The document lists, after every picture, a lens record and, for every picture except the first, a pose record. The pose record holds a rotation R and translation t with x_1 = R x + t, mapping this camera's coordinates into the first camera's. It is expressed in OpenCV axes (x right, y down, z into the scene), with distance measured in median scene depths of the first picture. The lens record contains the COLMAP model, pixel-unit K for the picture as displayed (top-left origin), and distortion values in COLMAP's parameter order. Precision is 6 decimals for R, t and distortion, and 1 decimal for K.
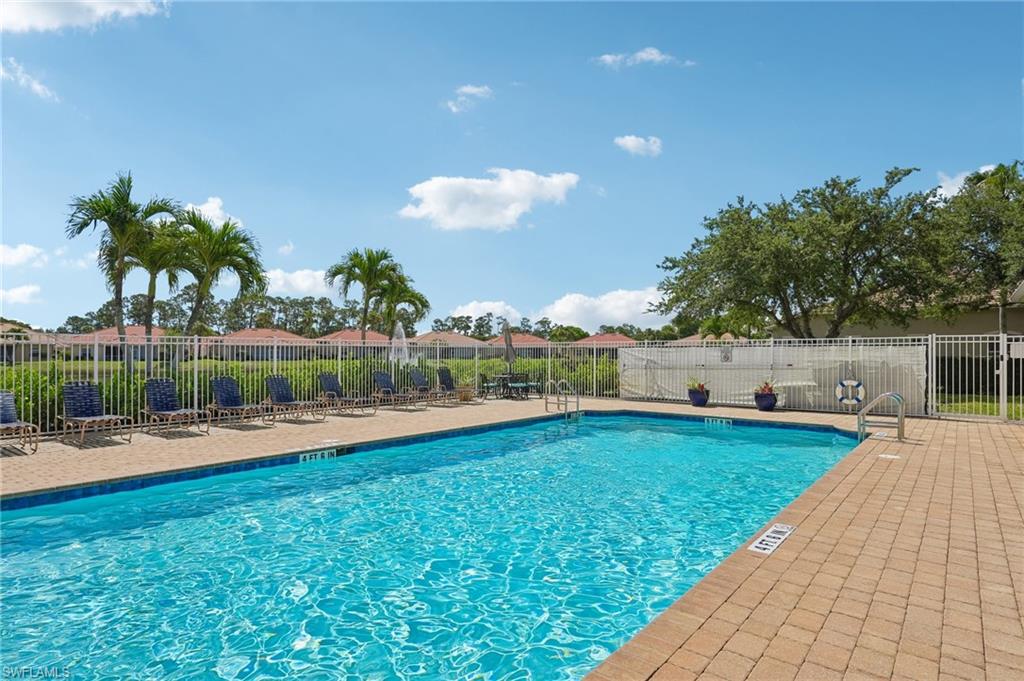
lens RADIAL K [[562.7, 0, 512.6], [0, 562.7, 348.0], [0, 0, 1]] dist [-0.002721, 0.000320]
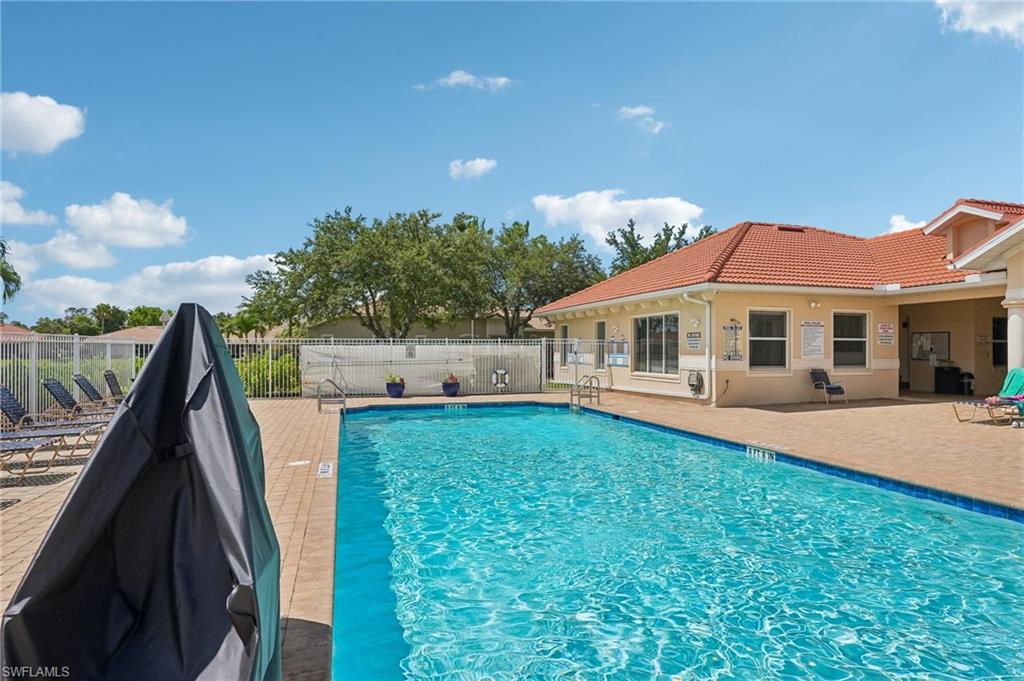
lens RADIAL K [[562.7, 0, 512.6], [0, 562.7, 348.0], [0, 0, 1]] dist [-0.002721, 0.000320]
pose [[0.567479, 0.000794, 0.823387, -0.365572], [-0.006144, 0.999976, 0.003271, -0.000652], [-0.823365, -0.006915, 0.567470, 0.134953]]
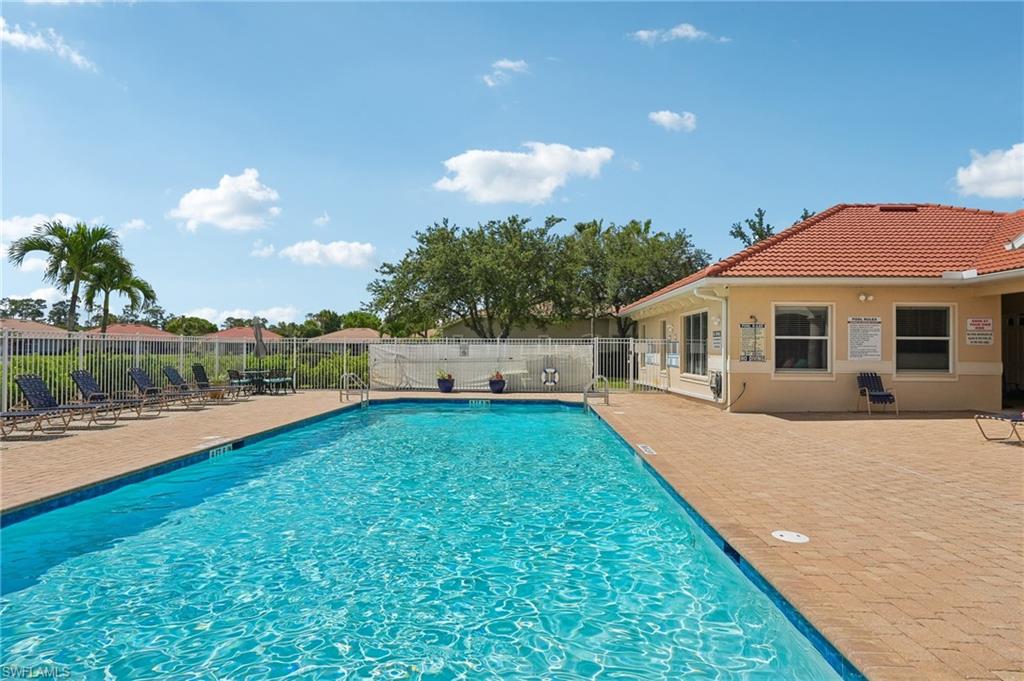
lens RADIAL K [[557.9, 0, 512.0], [0, 557.9, 340.5], [0, 0, 1]] dist [-0.000162, 0.000778]
pose [[0.802731, 0.011615, 0.596228, -0.219716], [-0.008771, 0.999932, -0.007671, -0.001256], [-0.596276, 0.000928, 0.802779, -0.047628]]
